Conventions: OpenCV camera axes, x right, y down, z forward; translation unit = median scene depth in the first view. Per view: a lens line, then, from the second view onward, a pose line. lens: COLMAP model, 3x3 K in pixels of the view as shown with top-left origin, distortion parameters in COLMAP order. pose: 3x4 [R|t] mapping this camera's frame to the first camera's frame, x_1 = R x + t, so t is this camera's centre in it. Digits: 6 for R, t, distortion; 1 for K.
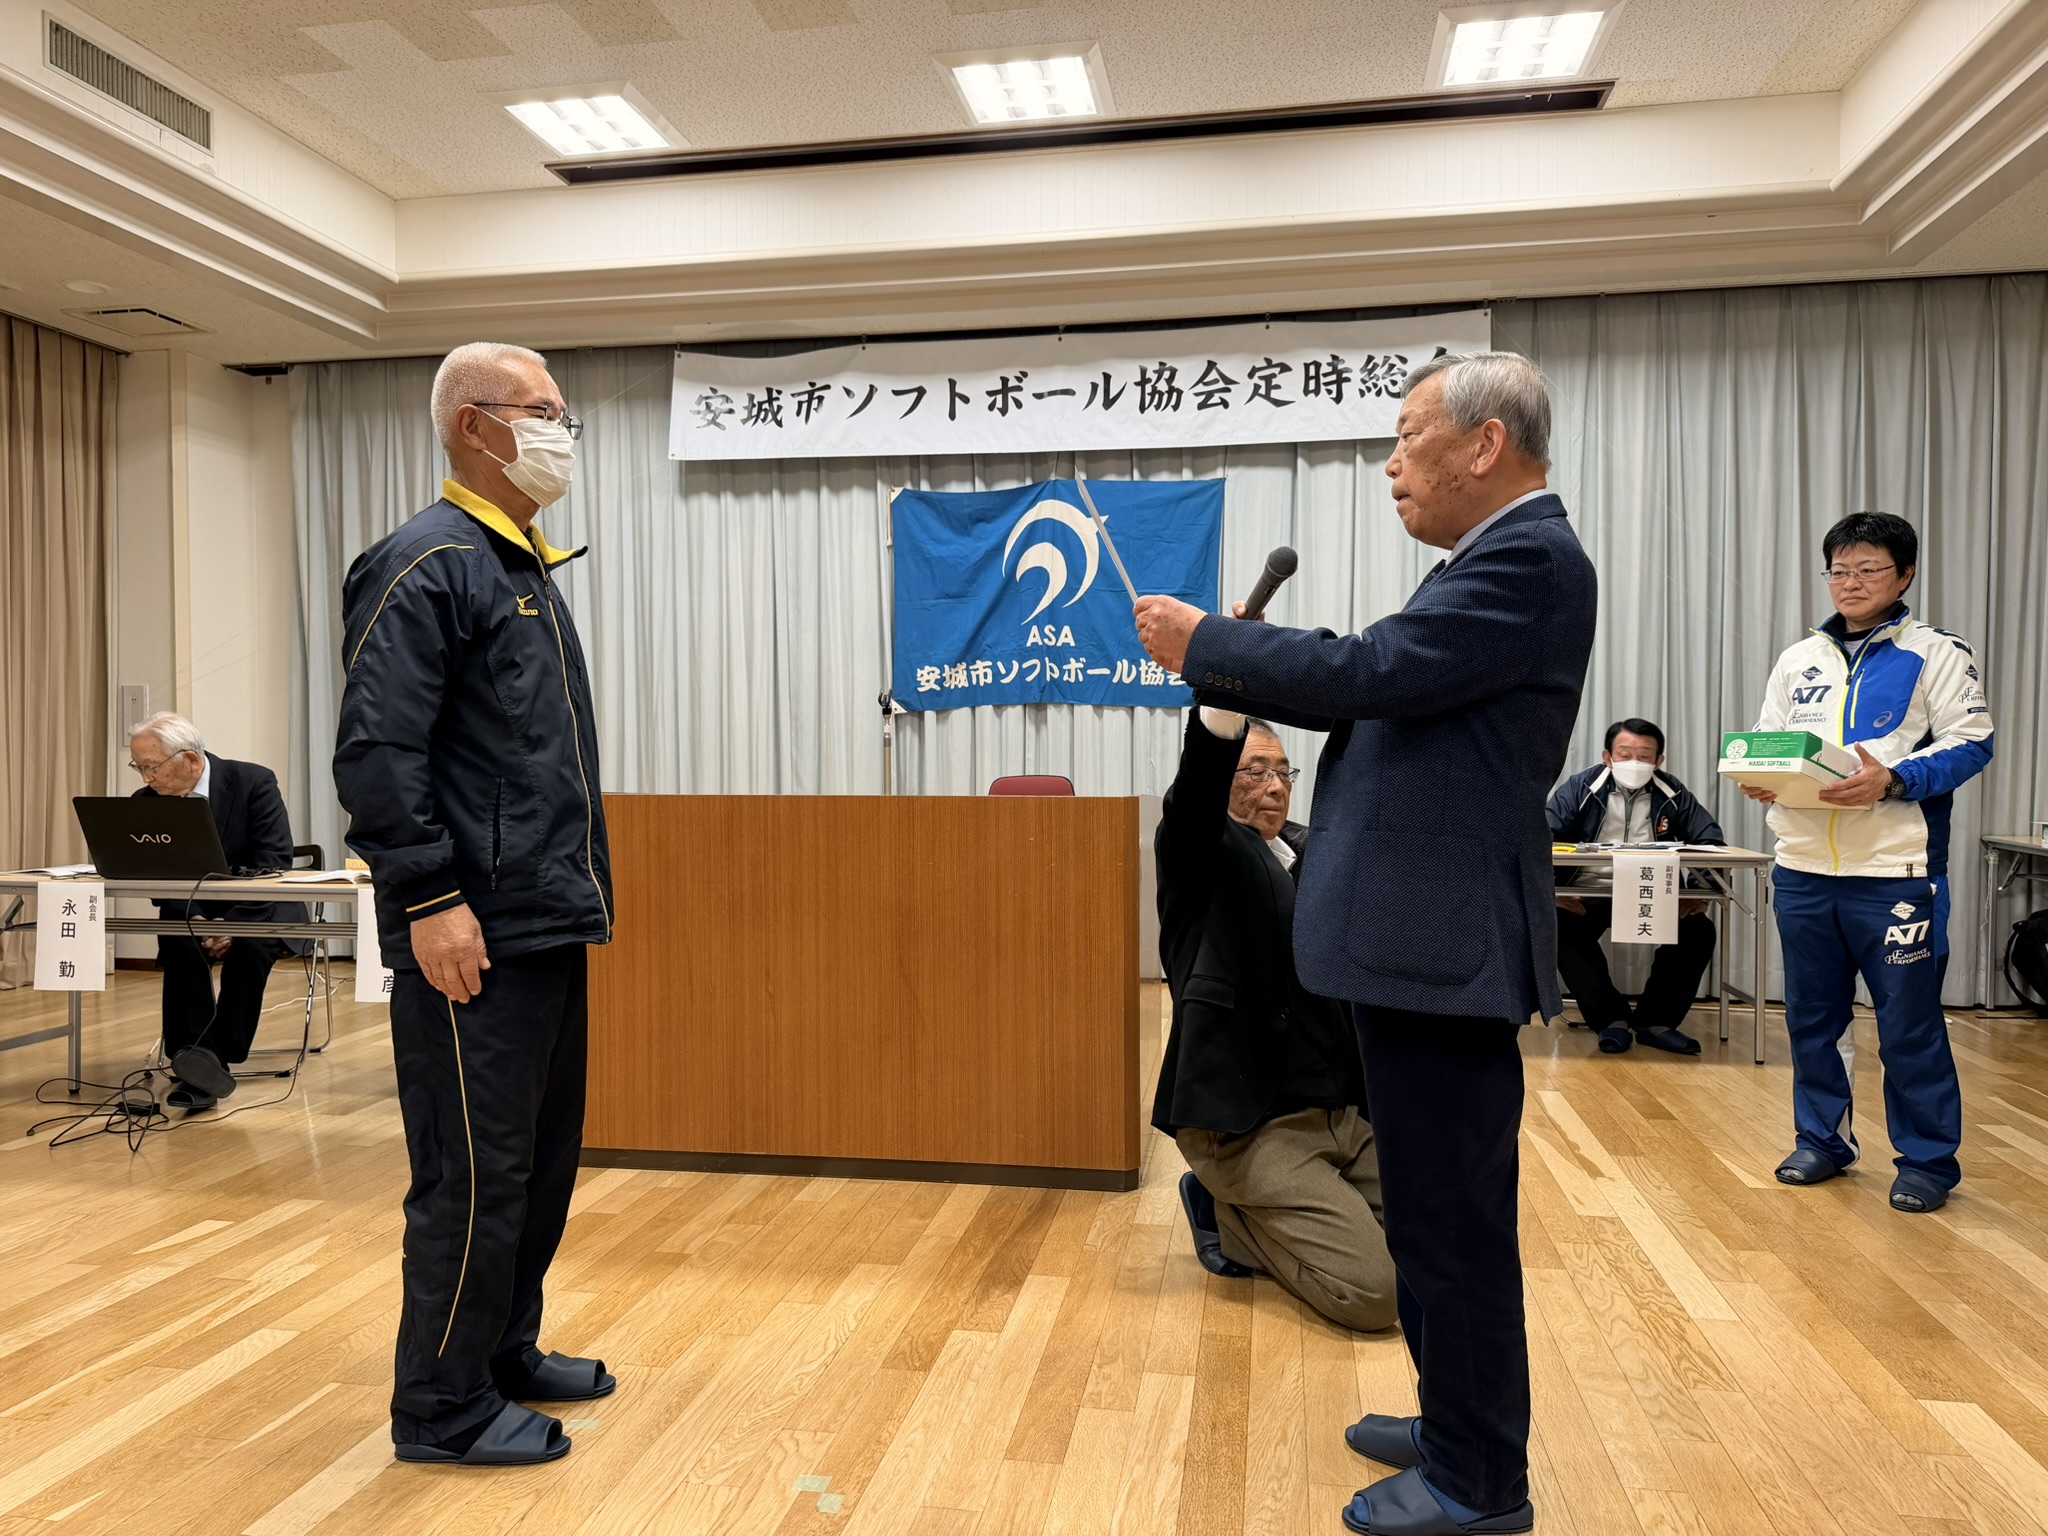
lens RADIAL K [[1428.3, 0, 1015.0], [0, 1428.3, 784.8], [0, 0, 1]] dist [0.097914, -0.147555]
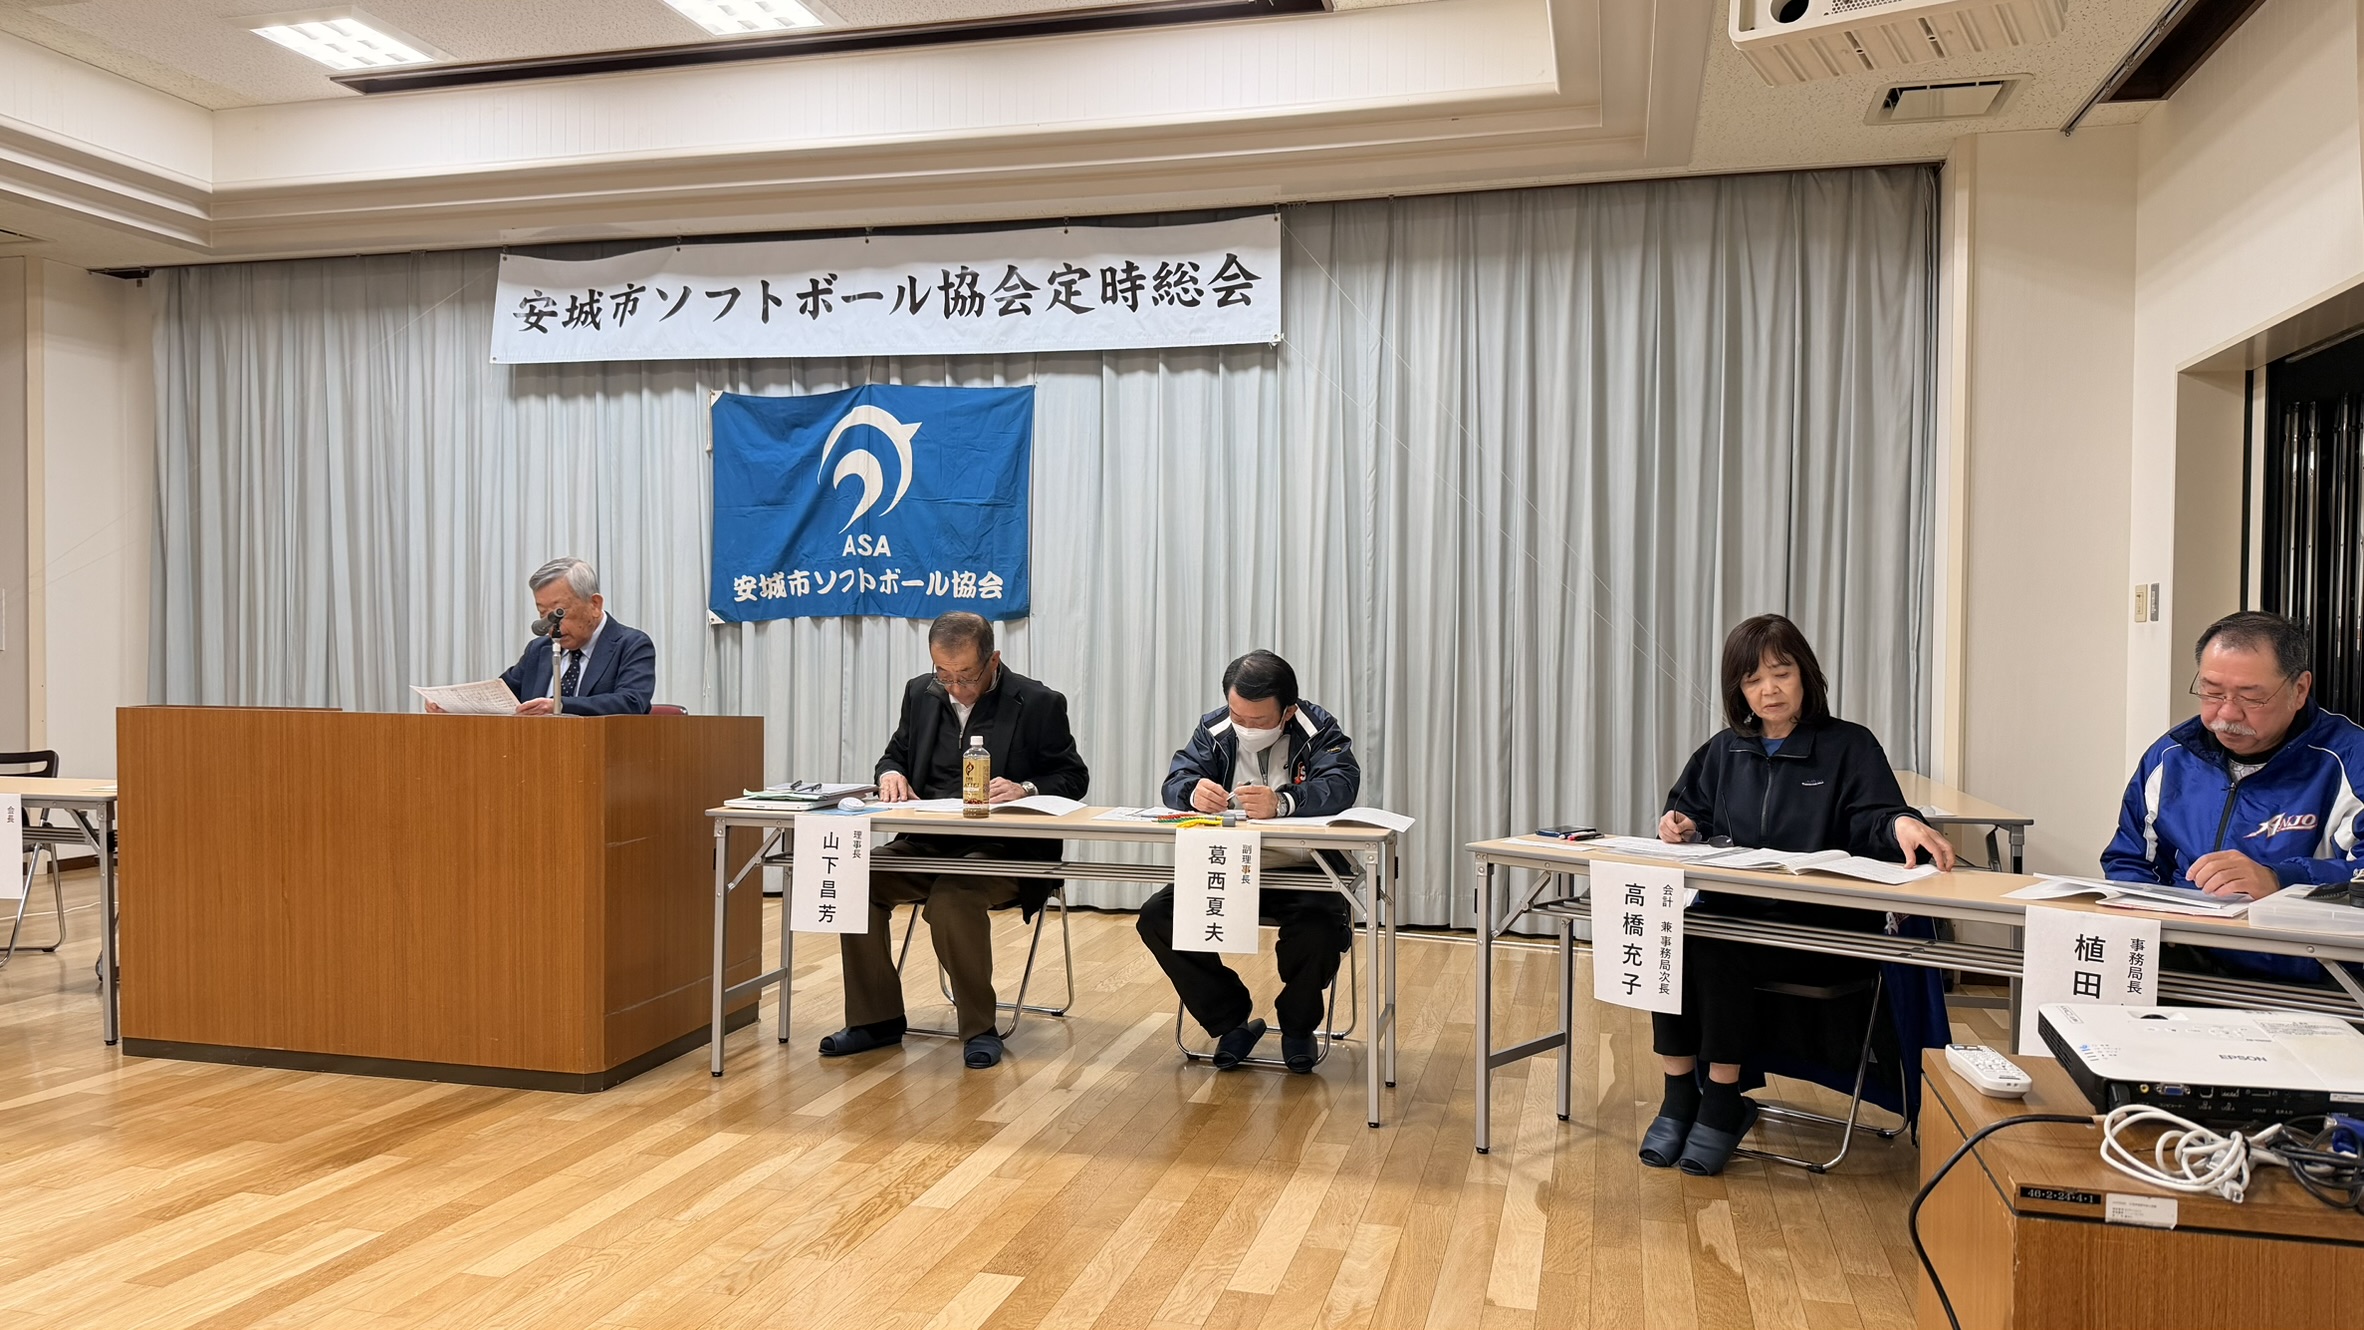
lens RADIAL K [[1642.2, 0, 1183.3], [0, 1642.2, 680.3], [0, 0, 1]] dist [0.156543, -0.270241]
pose [[0.996884, 0.011801, -0.077999, 0.342287], [-0.012261, 0.999910, -0.005433, -0.009763], [0.077927, 0.006372, 0.996939, -0.104530]]
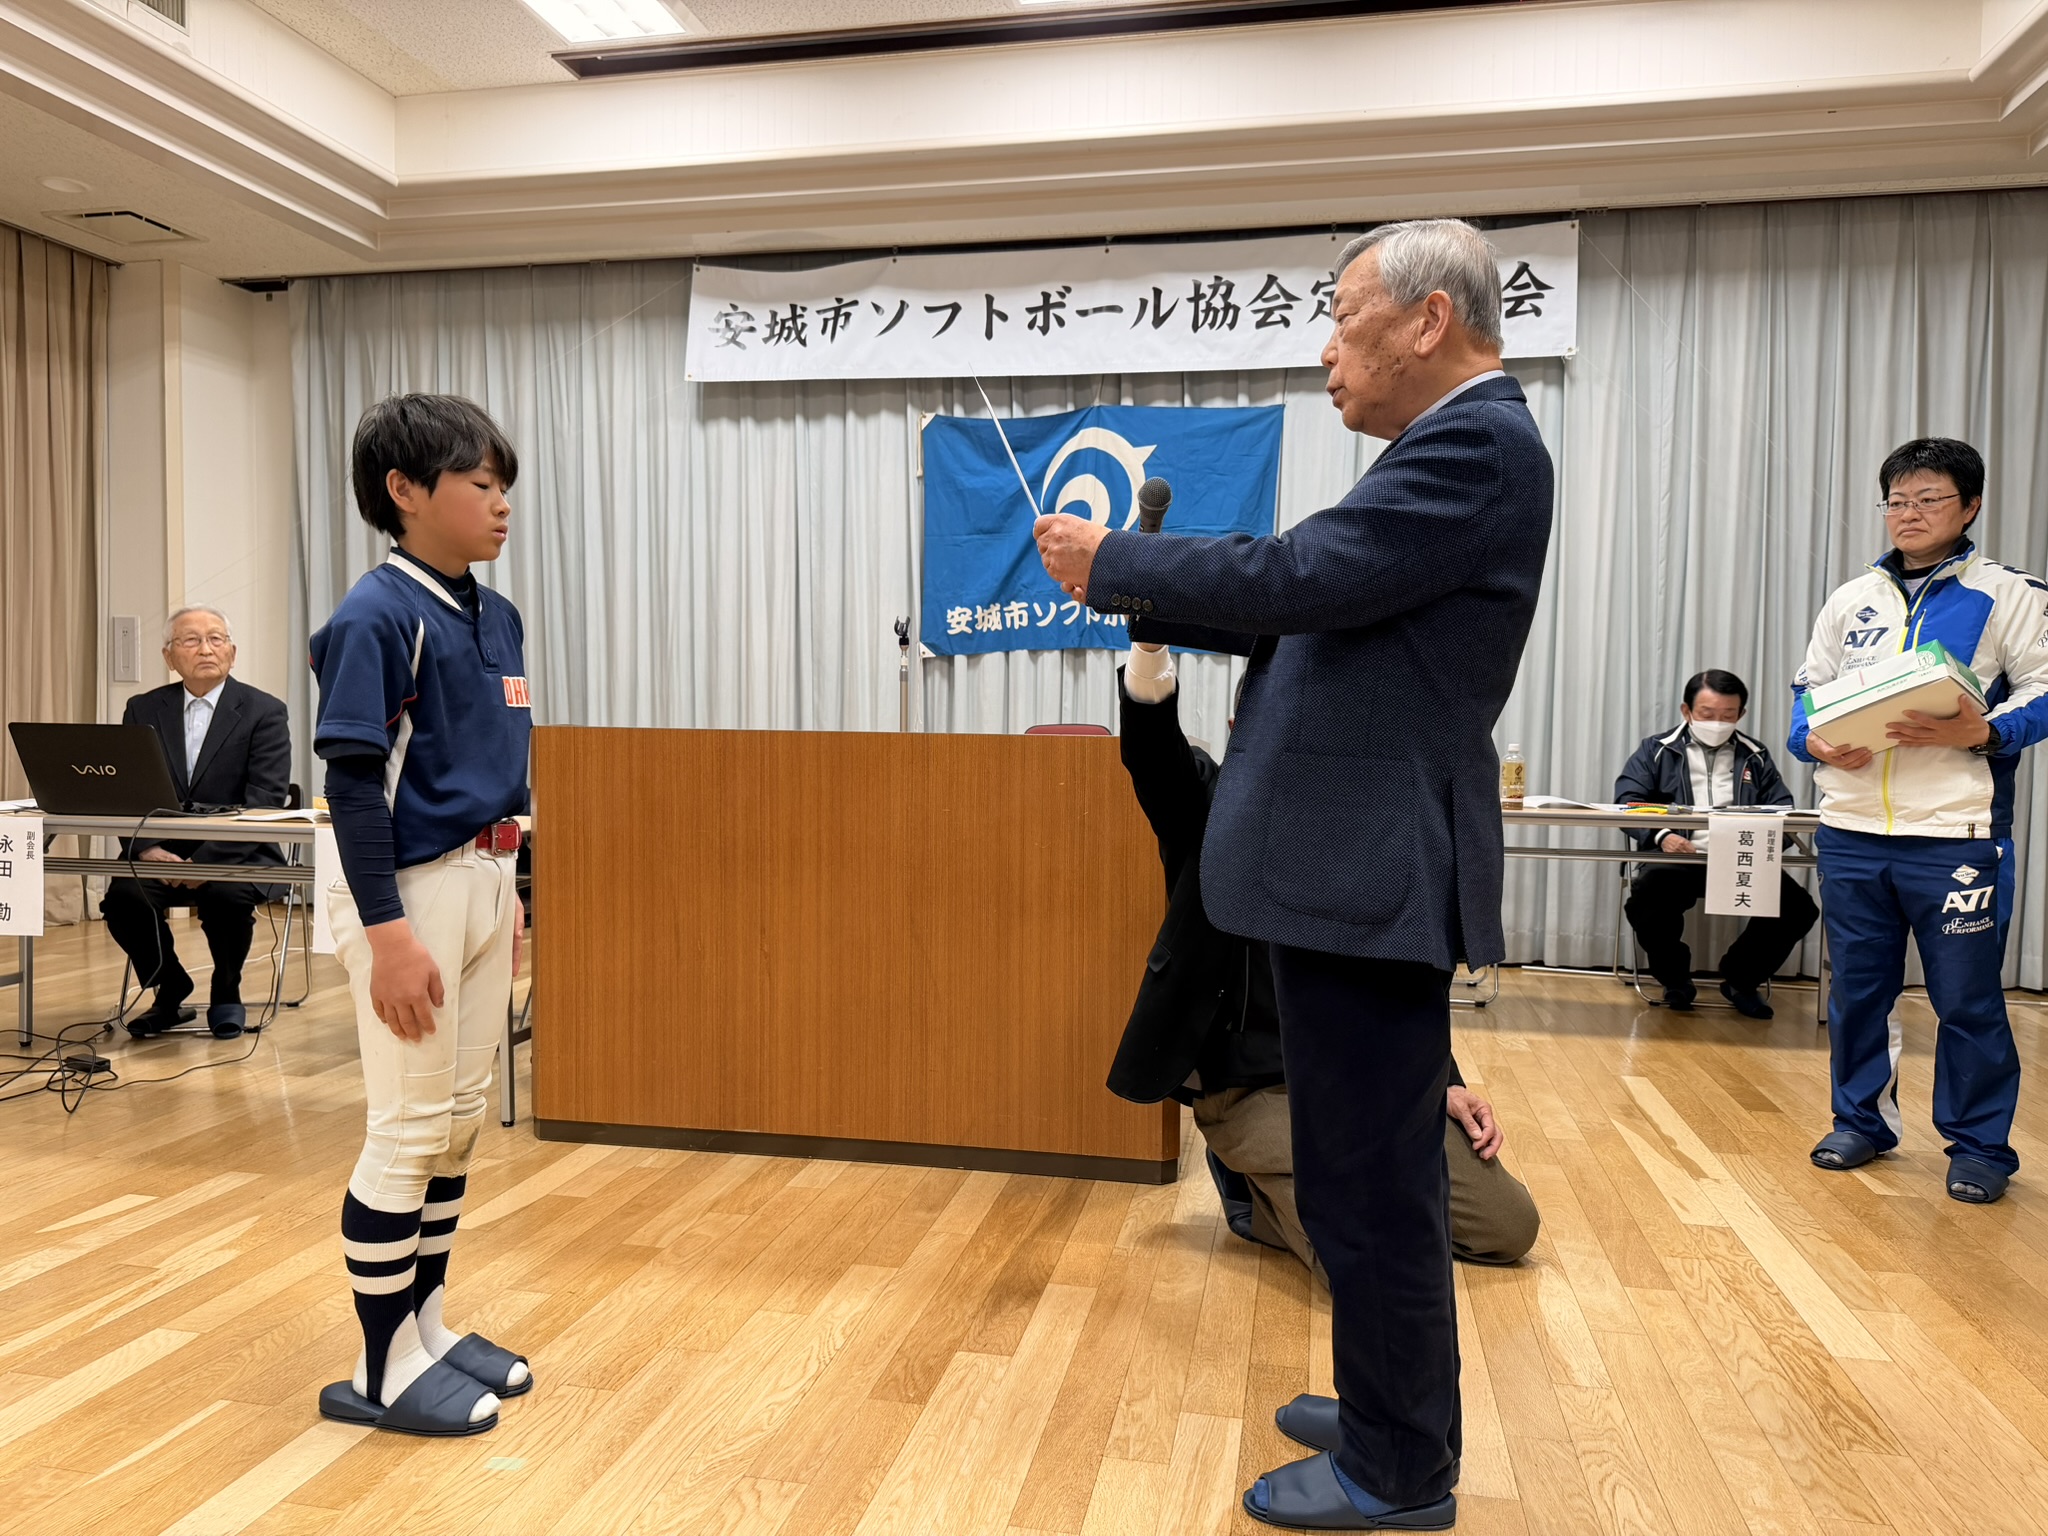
lens RADIAL K [[1426.6, 0, 1021.8], [0, 1426.6, 785.8], [0, 0, 1]] dist [0.092985, -0.136223]
pose [[0.999577, 0.015819, -0.024399, 0.004787], [-0.015200, 0.999563, 0.025373, 0.009968], [0.024789, -0.024991, 0.999380, 0.070602]]
